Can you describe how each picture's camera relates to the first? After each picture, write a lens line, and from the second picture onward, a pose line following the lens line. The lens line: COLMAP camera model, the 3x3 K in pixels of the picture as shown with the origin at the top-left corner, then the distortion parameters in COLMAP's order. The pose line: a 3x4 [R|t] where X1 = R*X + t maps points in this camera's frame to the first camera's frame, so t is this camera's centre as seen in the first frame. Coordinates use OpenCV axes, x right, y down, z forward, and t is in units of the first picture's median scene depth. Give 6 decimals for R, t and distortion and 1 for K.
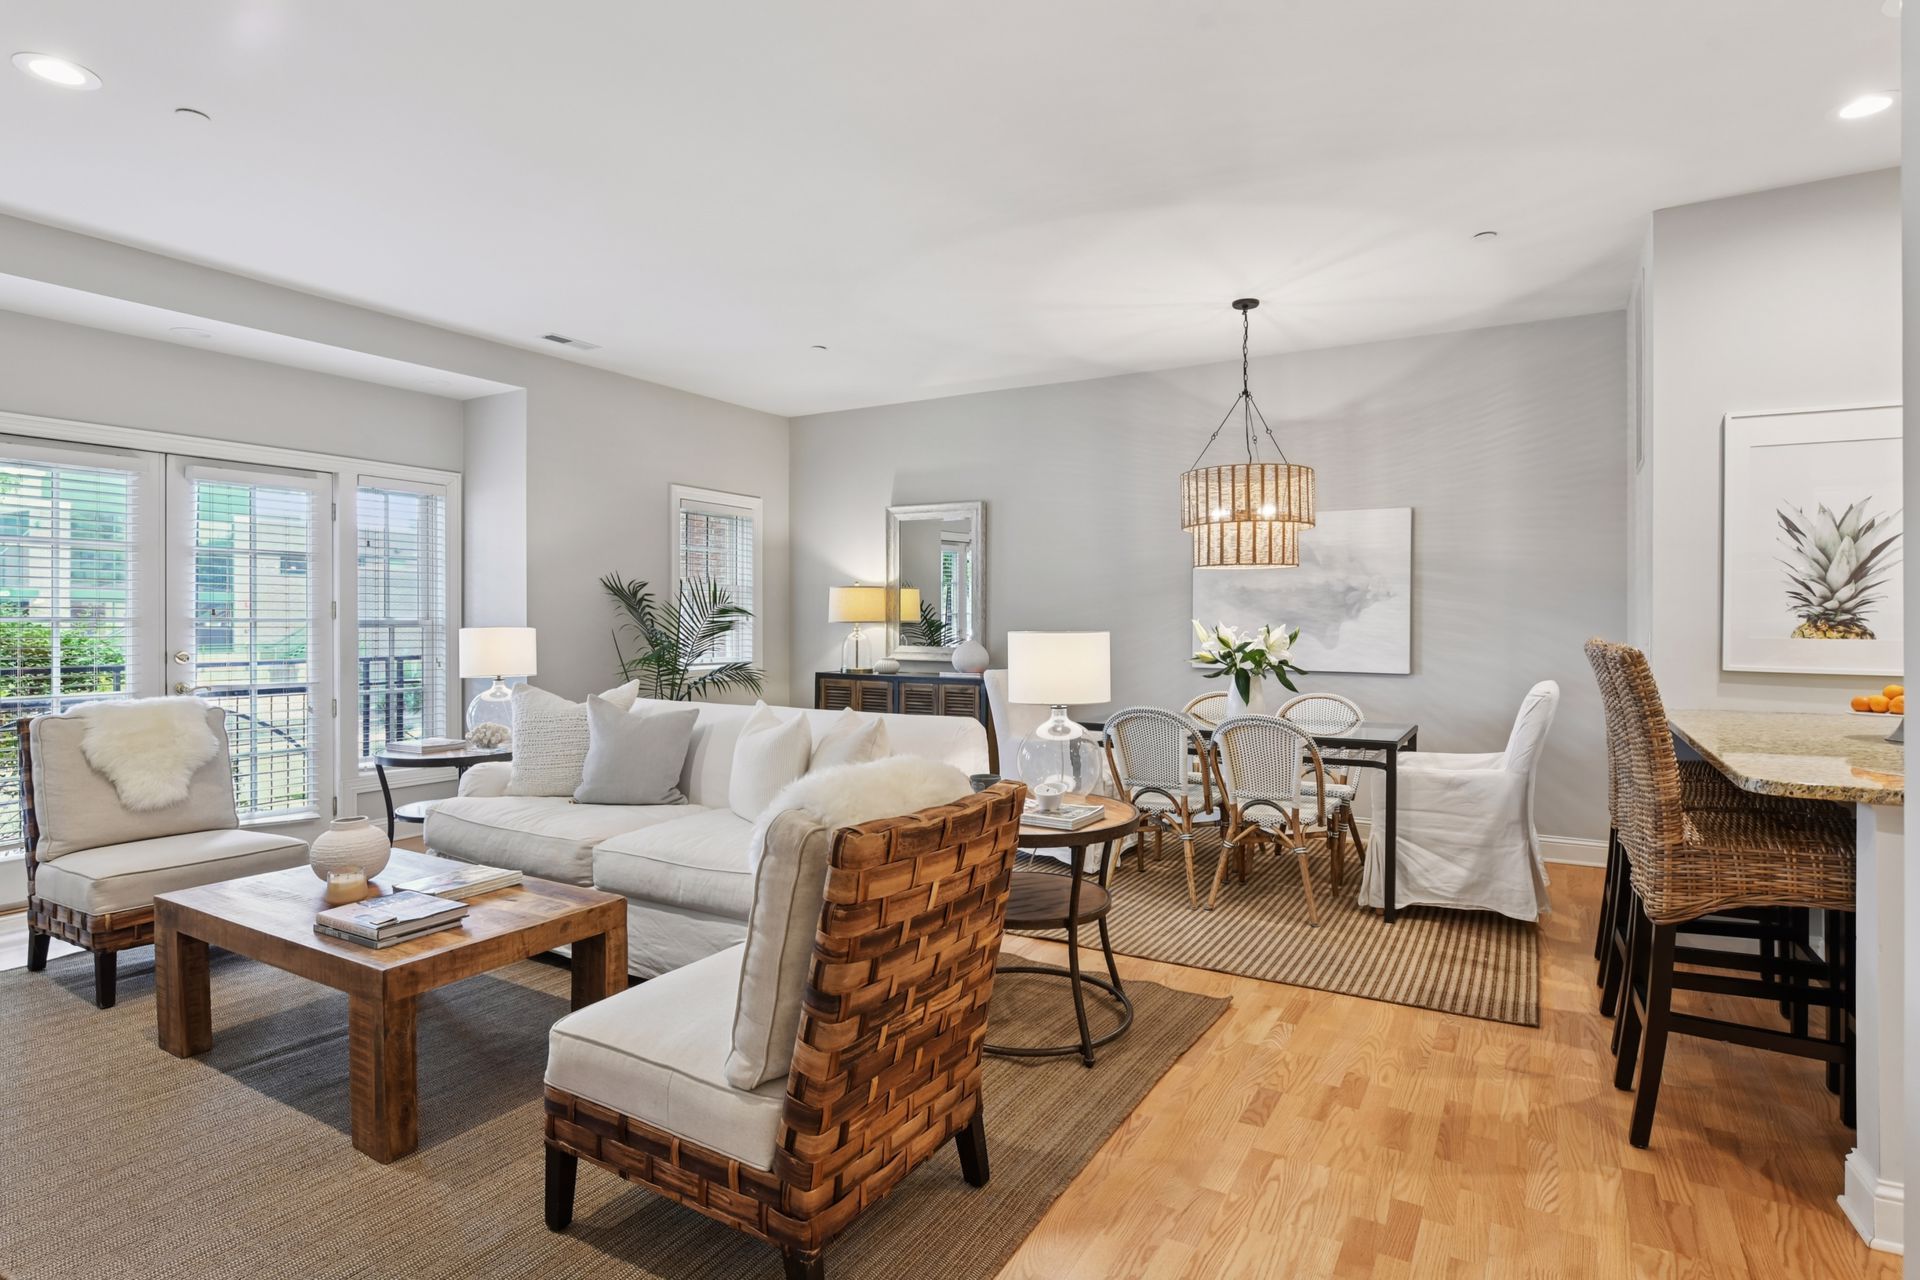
lens RADIAL K [[992.4, 0, 966.8], [0, 992.4, 618.7], [0, 0, 1]] dist [-0.005269, -0.001309]
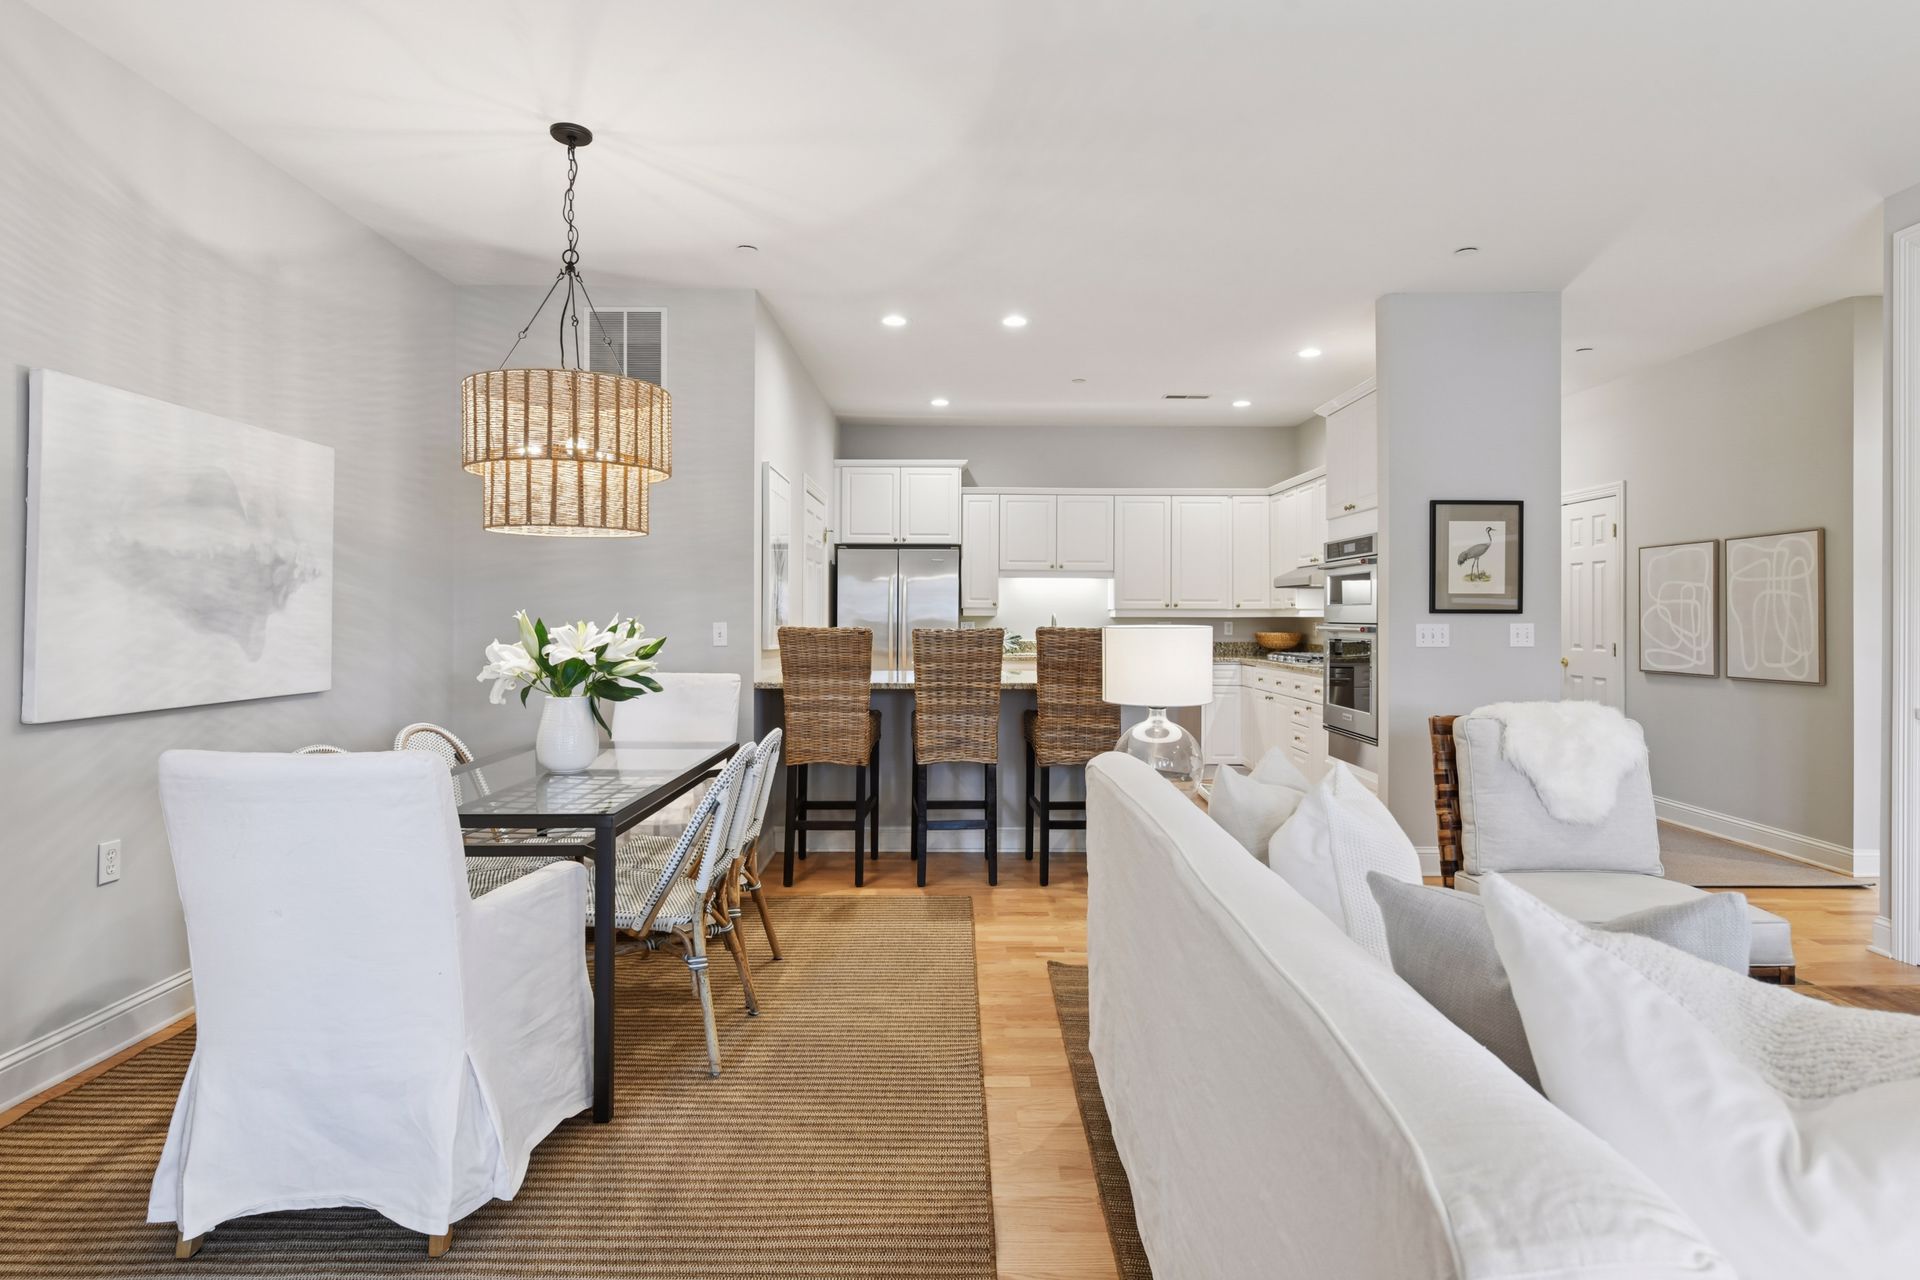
lens RADIAL K [[1008.1, 0, 962.1], [0, 1008.1, 613.1], [0, 0, 1]] dist [-0.005760, -0.000864]
pose [[-0.508752, -0.000857, 0.860912, -0.487043], [-0.003793, 0.999992, -0.001246, 0.001837], [-0.860905, -0.003900, -0.508752, 1.268133]]
